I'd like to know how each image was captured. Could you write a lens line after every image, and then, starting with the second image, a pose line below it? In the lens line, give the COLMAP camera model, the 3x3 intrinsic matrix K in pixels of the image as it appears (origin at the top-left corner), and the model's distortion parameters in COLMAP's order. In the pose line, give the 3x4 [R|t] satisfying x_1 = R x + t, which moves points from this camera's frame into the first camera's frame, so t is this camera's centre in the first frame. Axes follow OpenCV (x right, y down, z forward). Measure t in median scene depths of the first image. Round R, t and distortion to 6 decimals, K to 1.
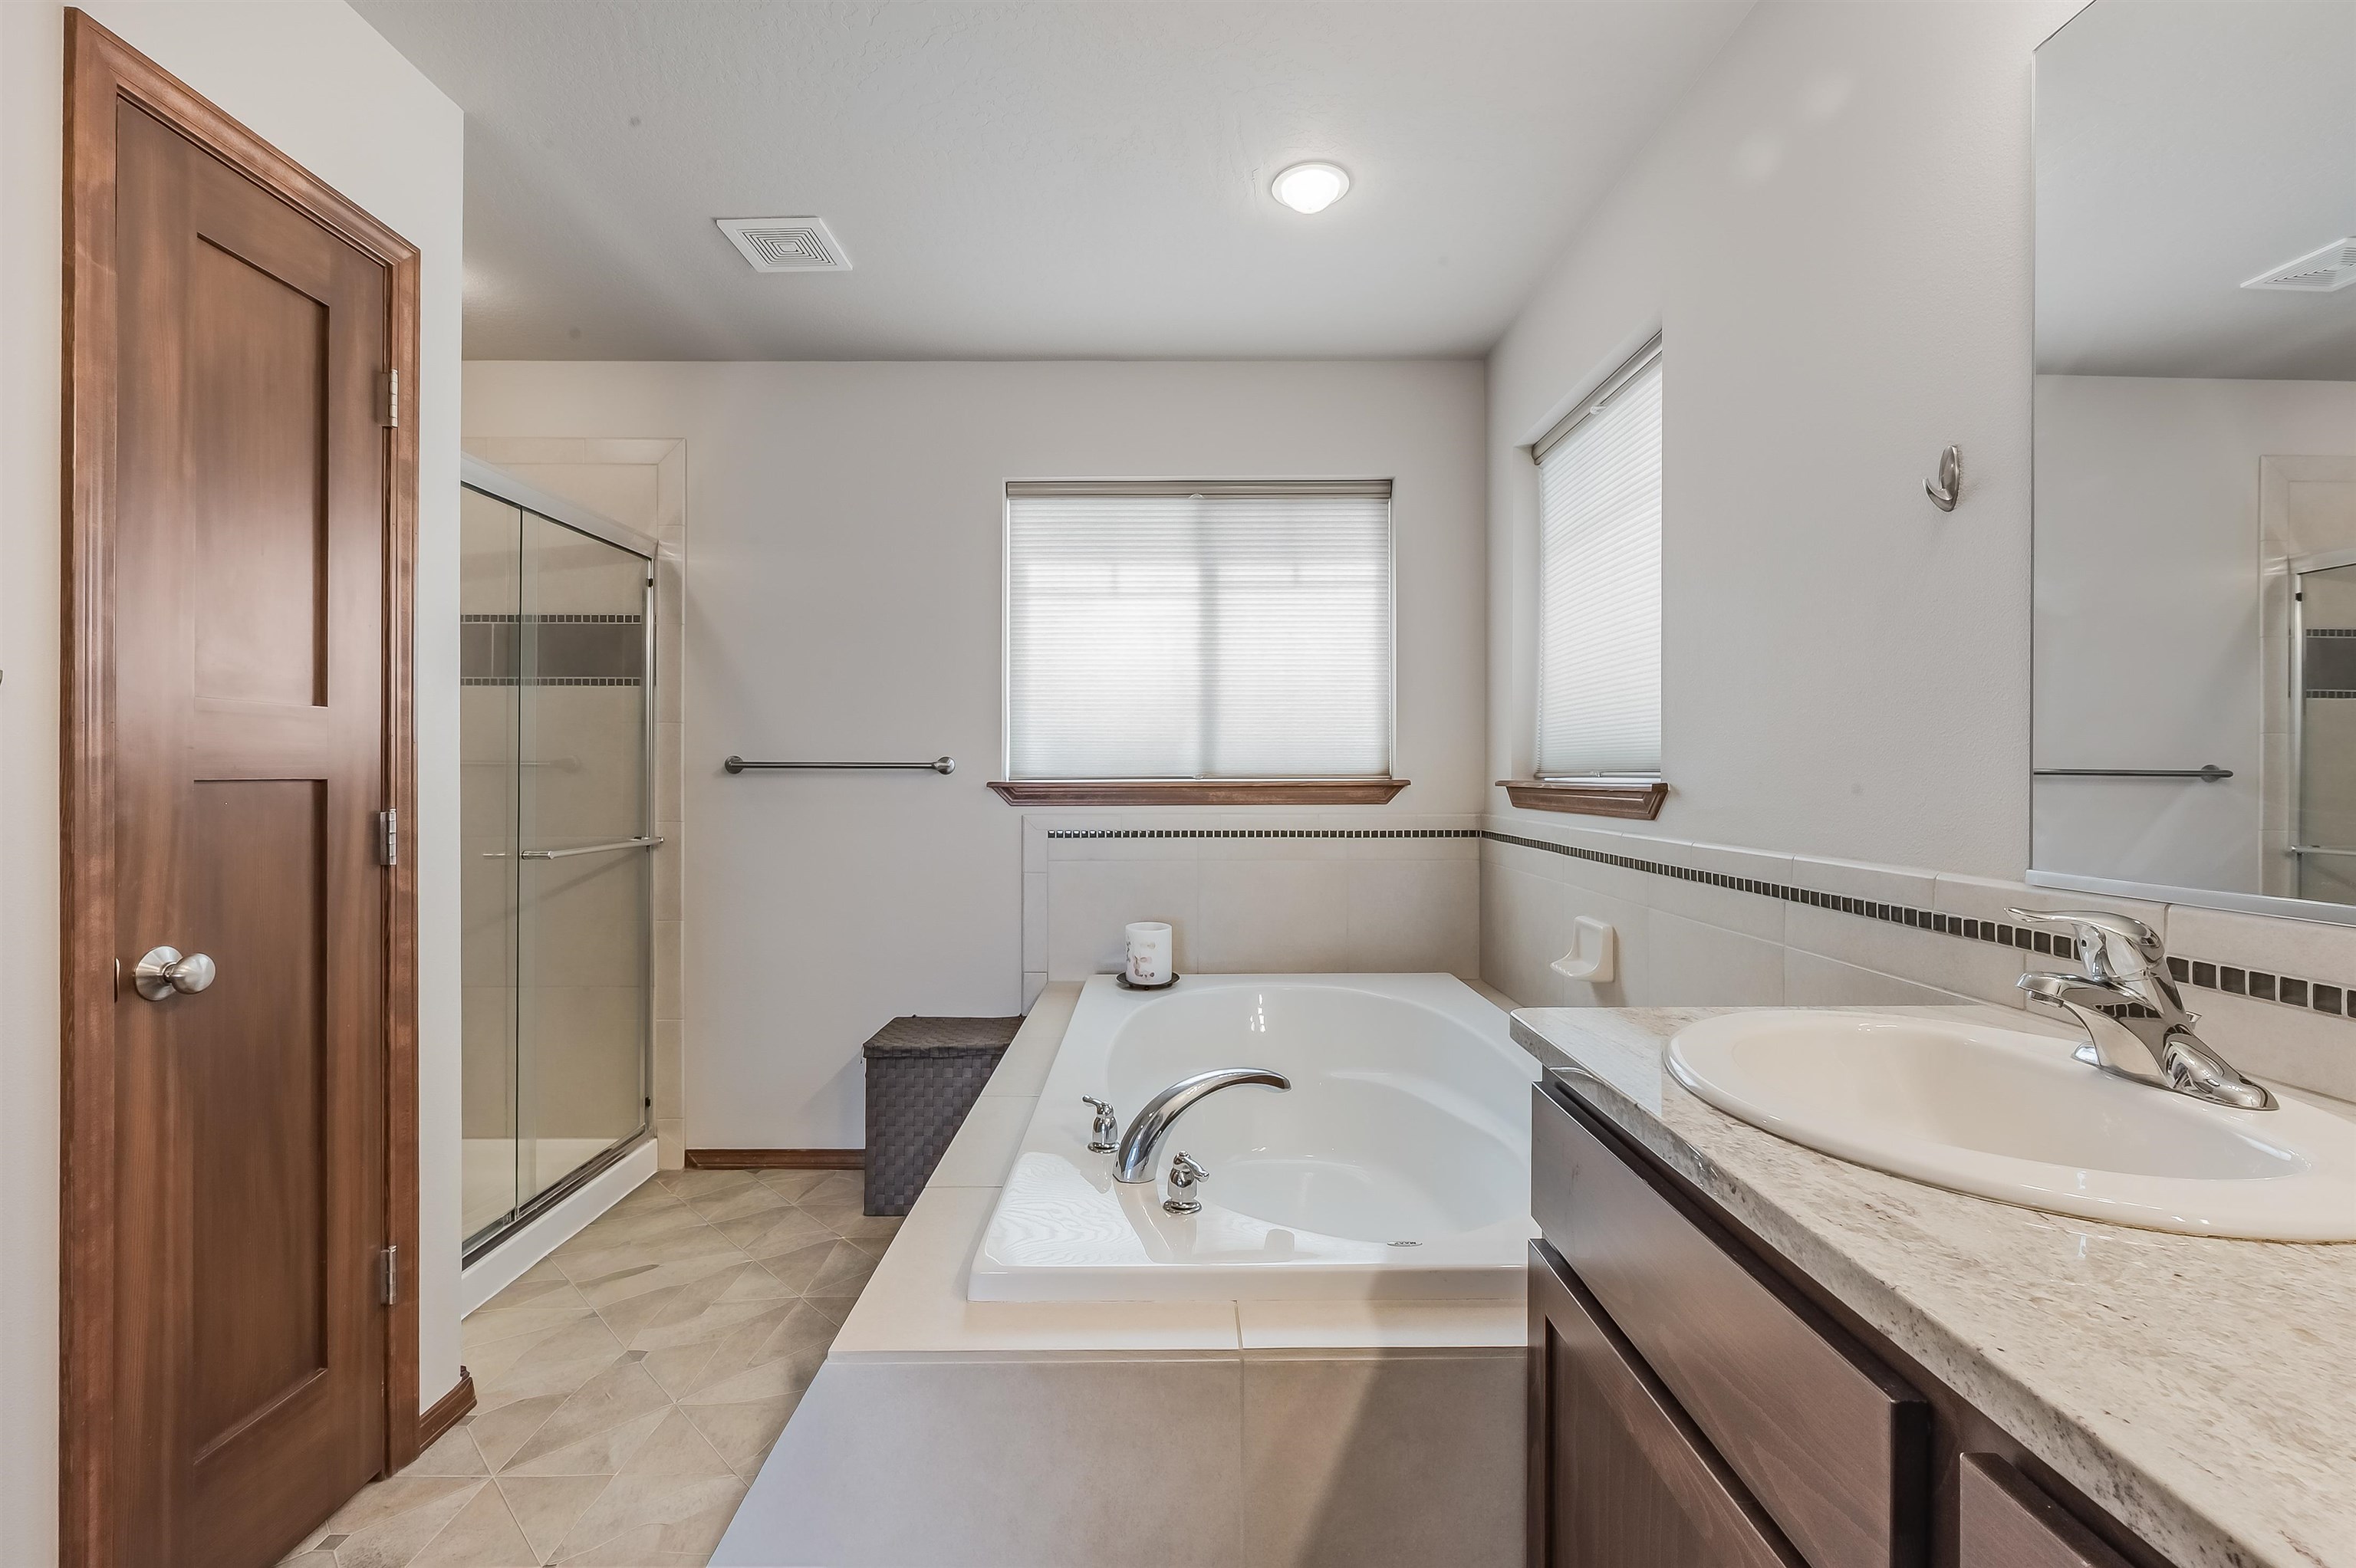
lens RADIAL K [[1039.9, 0, 1172.9], [0, 1039.9, 772.4], [0, 0, 1]] dist [-0.000594, -0.000762]
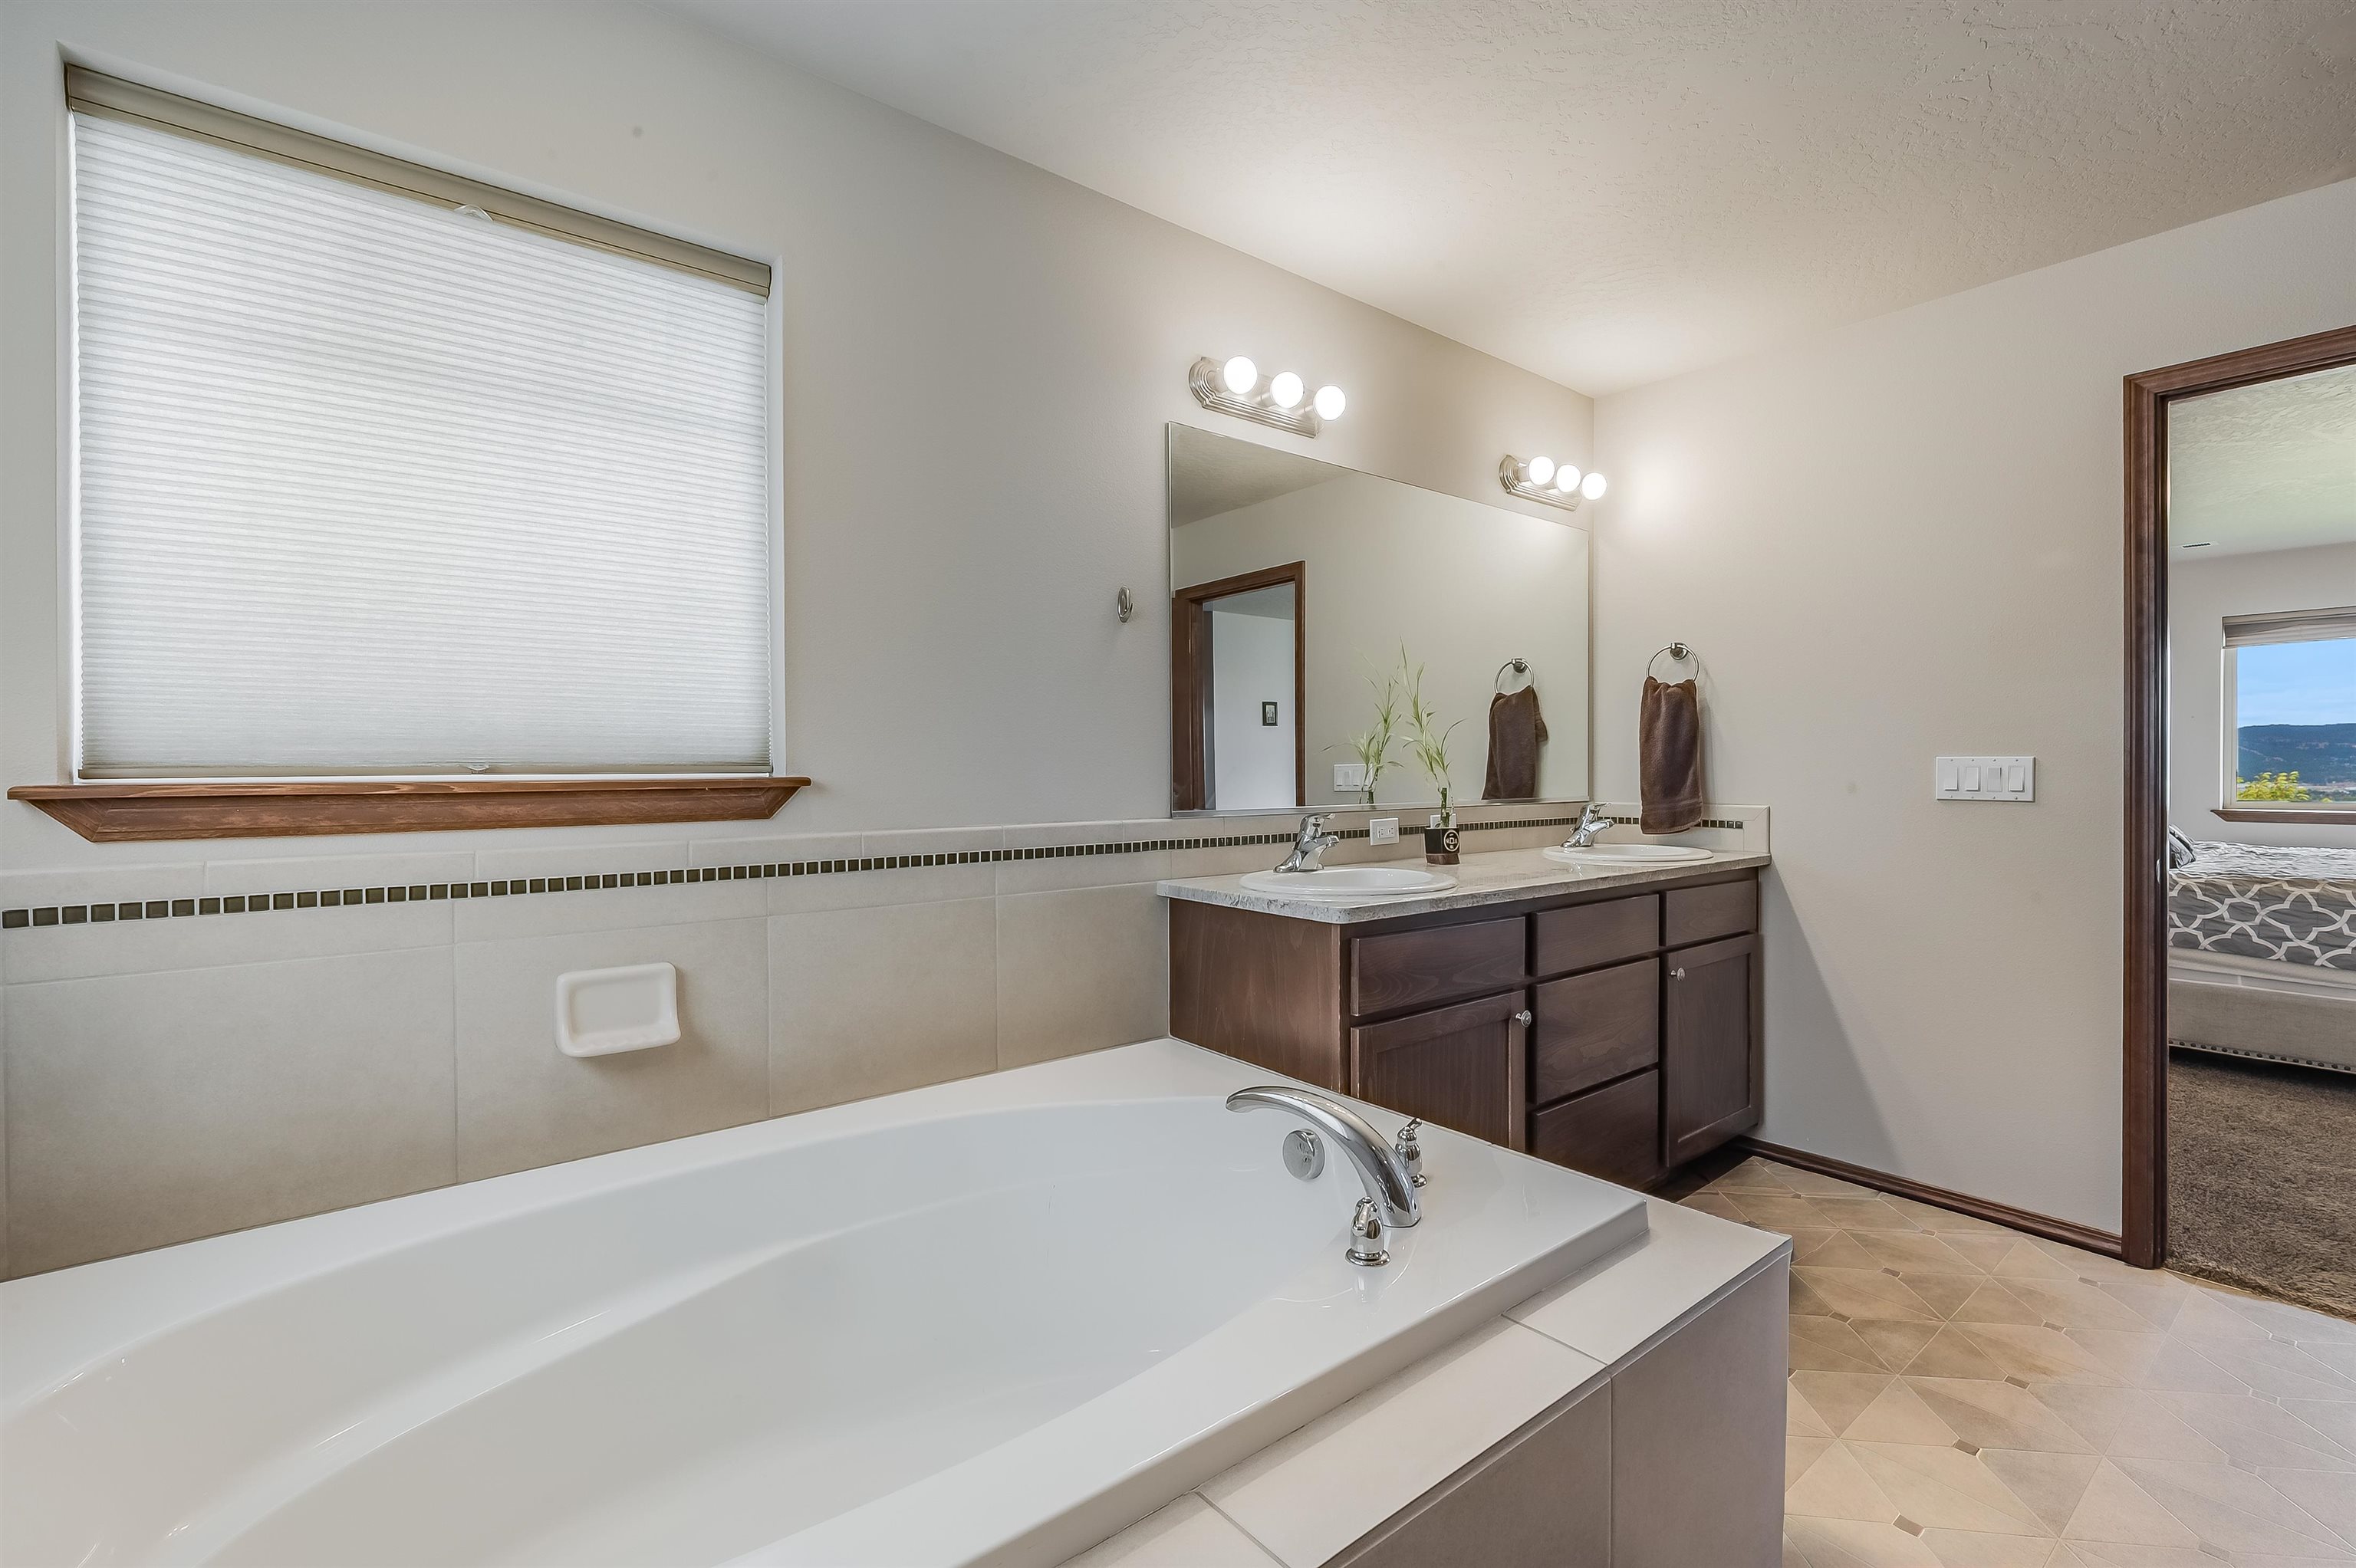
lens RADIAL K [[1039.9, 0, 1186.7], [0, 1039.9, 778.2], [0, 0, 1]] dist [-0.000594, -0.000762]
pose [[-0.623867, -0.009775, 0.781469, -0.322340], [0.000137, 0.999920, 0.012616, -0.000225], [-0.781530, 0.007978, -0.623816, 0.877035]]
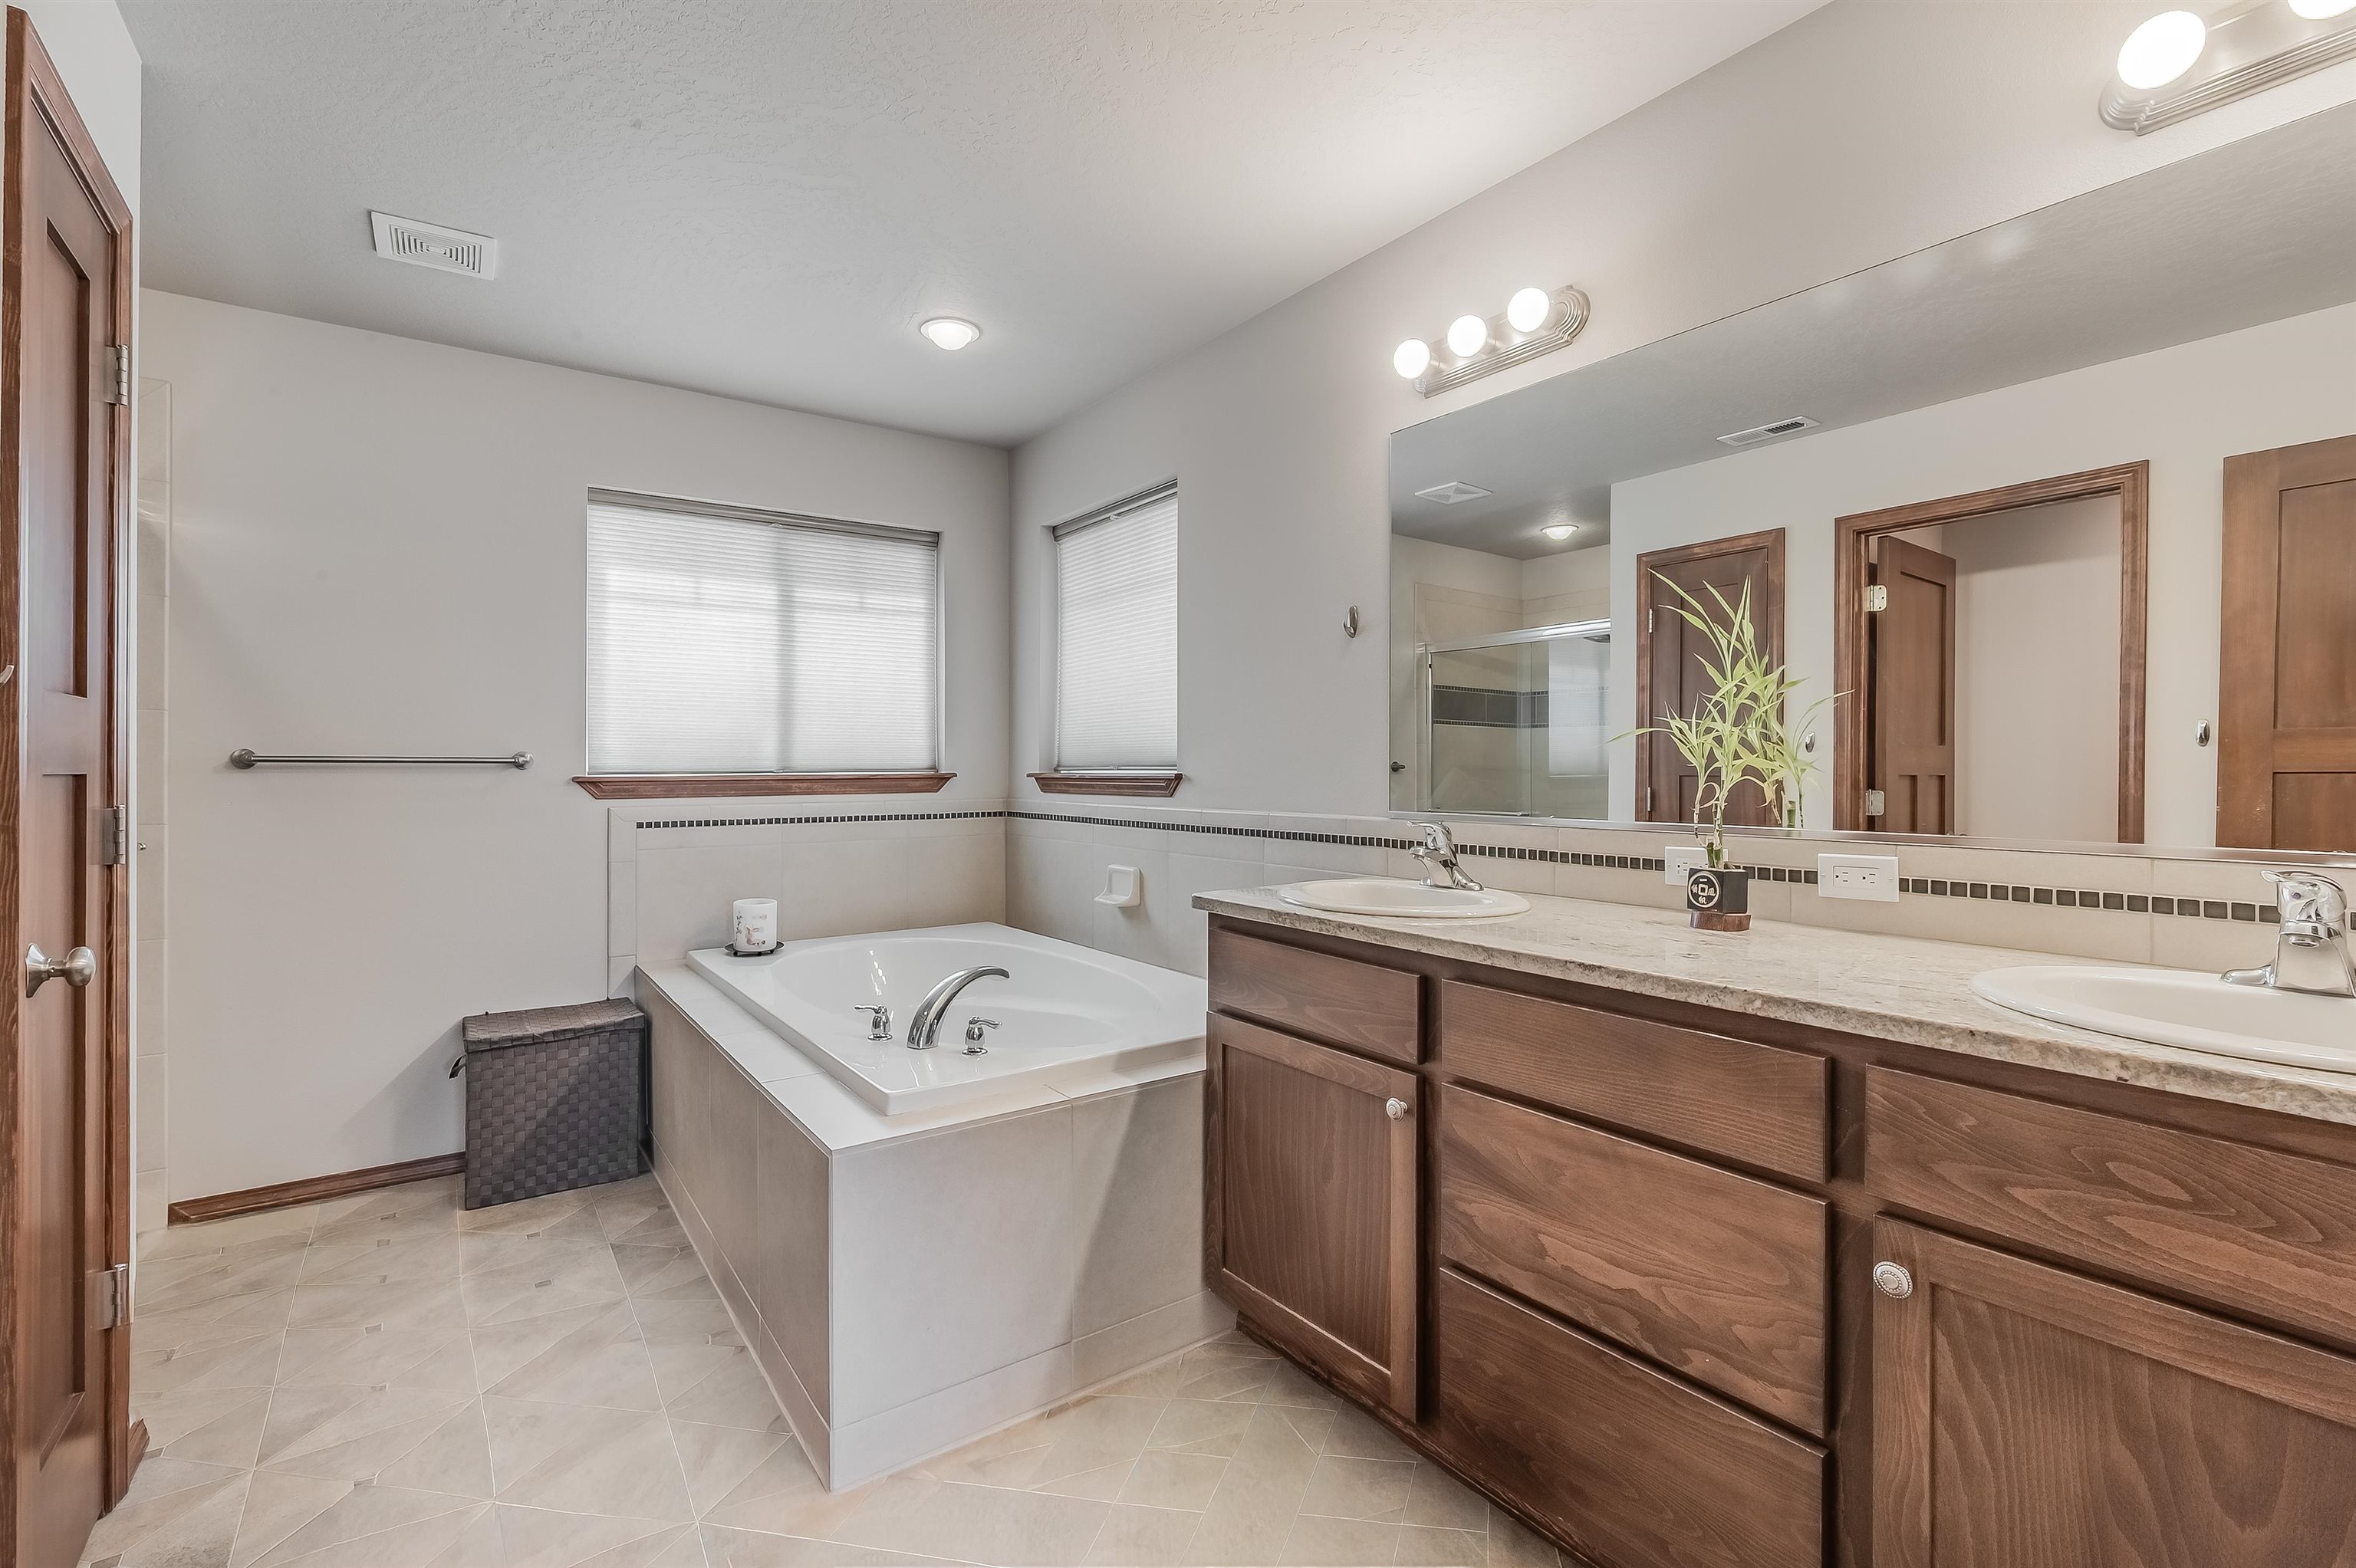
lens RADIAL K [[1039.9, 0, 1162.1], [0, 1039.9, 776.5], [0, 0, 1]] dist [-0.000594, -0.000762]
pose [[0.821633, -0.006767, 0.569977, -0.307187], [0.001492, 0.999952, 0.009720, -0.000091], [-0.570015, -0.007136, 0.821603, -0.196653]]
